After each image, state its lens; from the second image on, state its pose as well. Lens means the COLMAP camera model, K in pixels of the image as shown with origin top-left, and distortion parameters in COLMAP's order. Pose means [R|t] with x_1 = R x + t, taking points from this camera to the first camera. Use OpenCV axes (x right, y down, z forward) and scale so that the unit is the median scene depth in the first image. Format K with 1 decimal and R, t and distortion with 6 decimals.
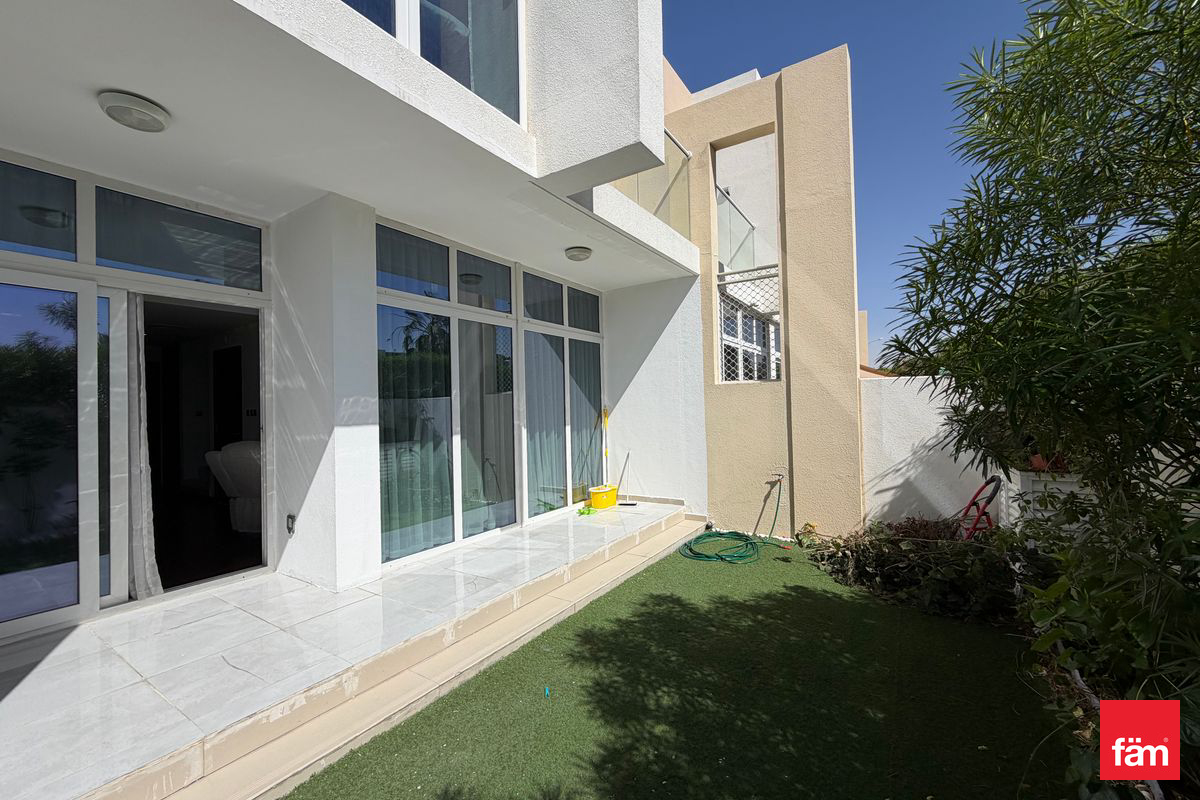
lens RADIAL K [[478.1, 0, 596.0], [0, 478.1, 400.9], [0, 0, 1]] dist [-0.004769, 0.000304]
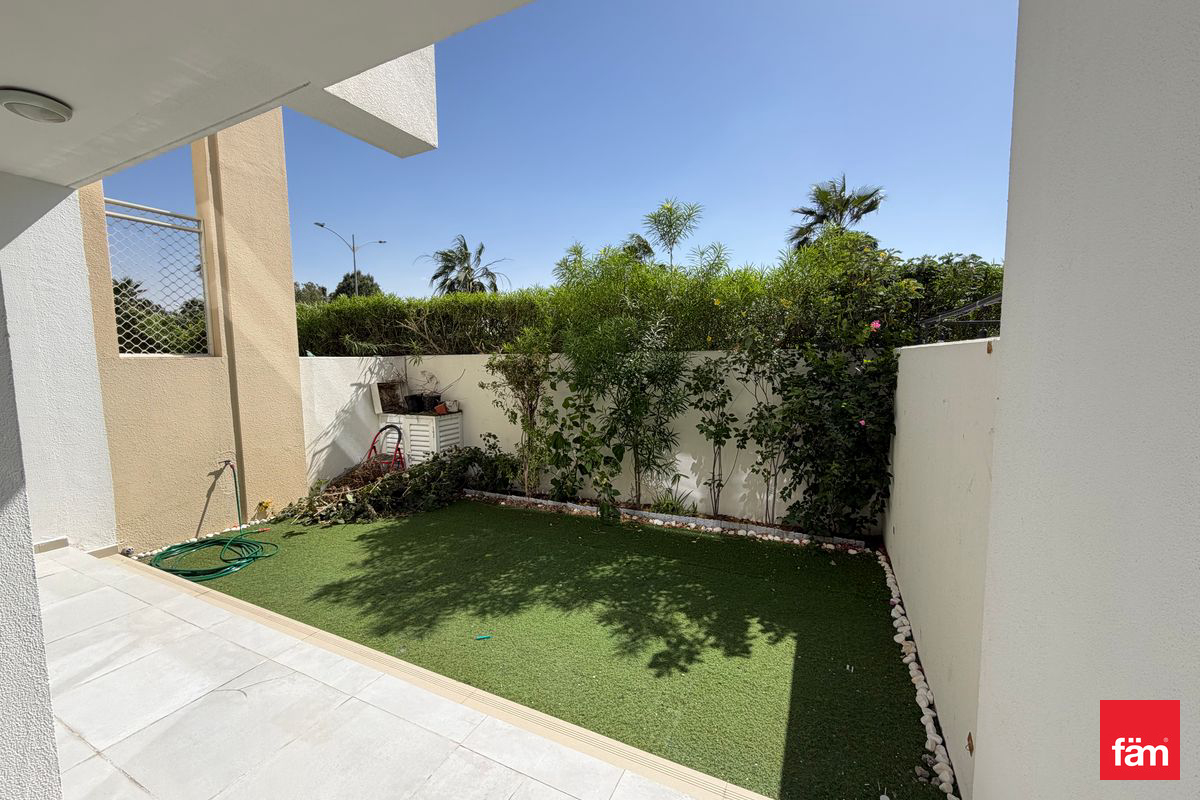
lens RADIAL K [[478.1, 0, 595.4], [0, 478.1, 399.3], [0, 0, 1]] dist [-0.004769, 0.000304]
pose [[-0.118058, -0.063104, 0.991000, -0.677073], [0.011693, 0.997821, 0.064931, -0.014129], [-0.992938, 0.019253, -0.117062, 0.478282]]
